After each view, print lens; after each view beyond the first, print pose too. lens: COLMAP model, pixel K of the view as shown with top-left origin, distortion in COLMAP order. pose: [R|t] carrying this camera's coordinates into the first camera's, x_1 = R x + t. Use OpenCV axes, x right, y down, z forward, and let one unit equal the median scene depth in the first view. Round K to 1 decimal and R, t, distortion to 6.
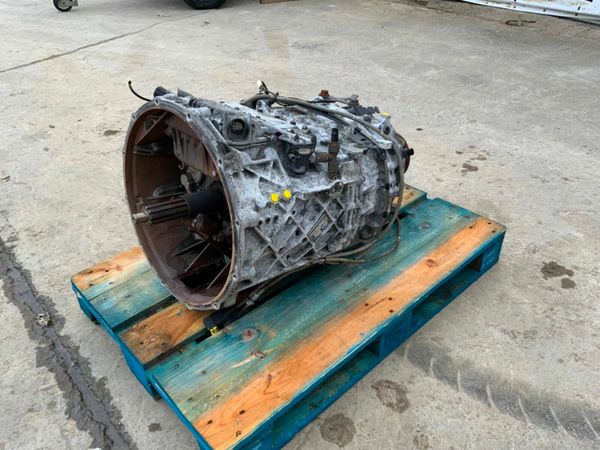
lens RADIAL K [[500.7, 0, 301.9], [0, 500.7, 220.2], [0, 0, 1]] dist [-0.009224, -0.029758]
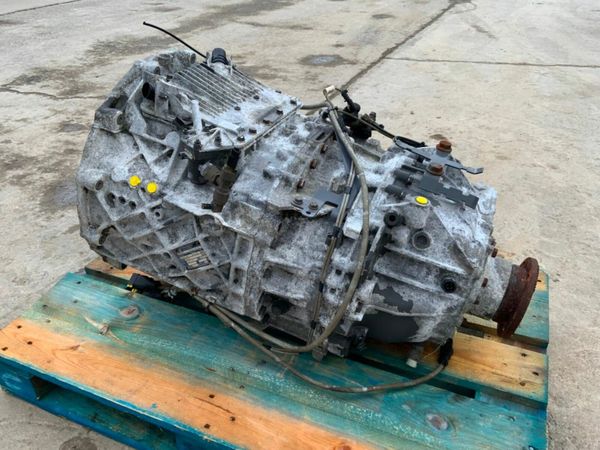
lens RADIAL K [[500.7, 0, 301.5], [0, 500.7, 226.8], [0, 0, 1]] dist [-0.009224, -0.029758]
pose [[0.416001, 0.497295, -0.761342, 0.646032], [-0.516892, 0.818132, 0.251957, -0.295231], [0.748175, 0.288717, 0.597392, 0.630763]]
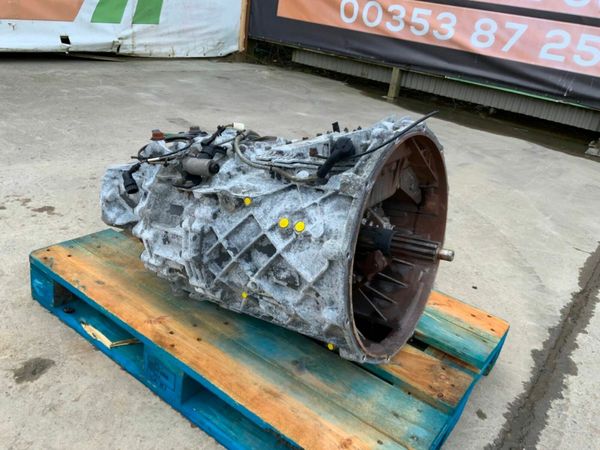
lens RADIAL K [[500.7, 0, 303.4], [0, 500.7, 226.3], [0, 0, 1]] dist [-0.009224, -0.029758]
pose [[-0.188259, -0.409784, 0.892545, -0.945513], [0.429443, 0.782963, 0.450053, -0.500204], [-0.883254, 0.468024, 0.028579, 1.055288]]
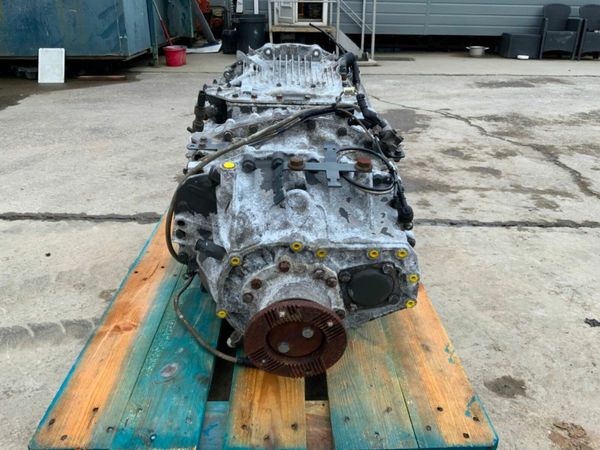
lens RADIAL K [[500.7, 0, 300.8], [0, 500.7, 227.0], [0, 0, 1]] dist [-0.009224, -0.029758]
pose [[-0.664735, 0.318510, -0.675781, 0.627814], [-0.412921, 0.597197, 0.687643, -0.715166], [0.622595, 0.736144, -0.265458, 1.456318]]
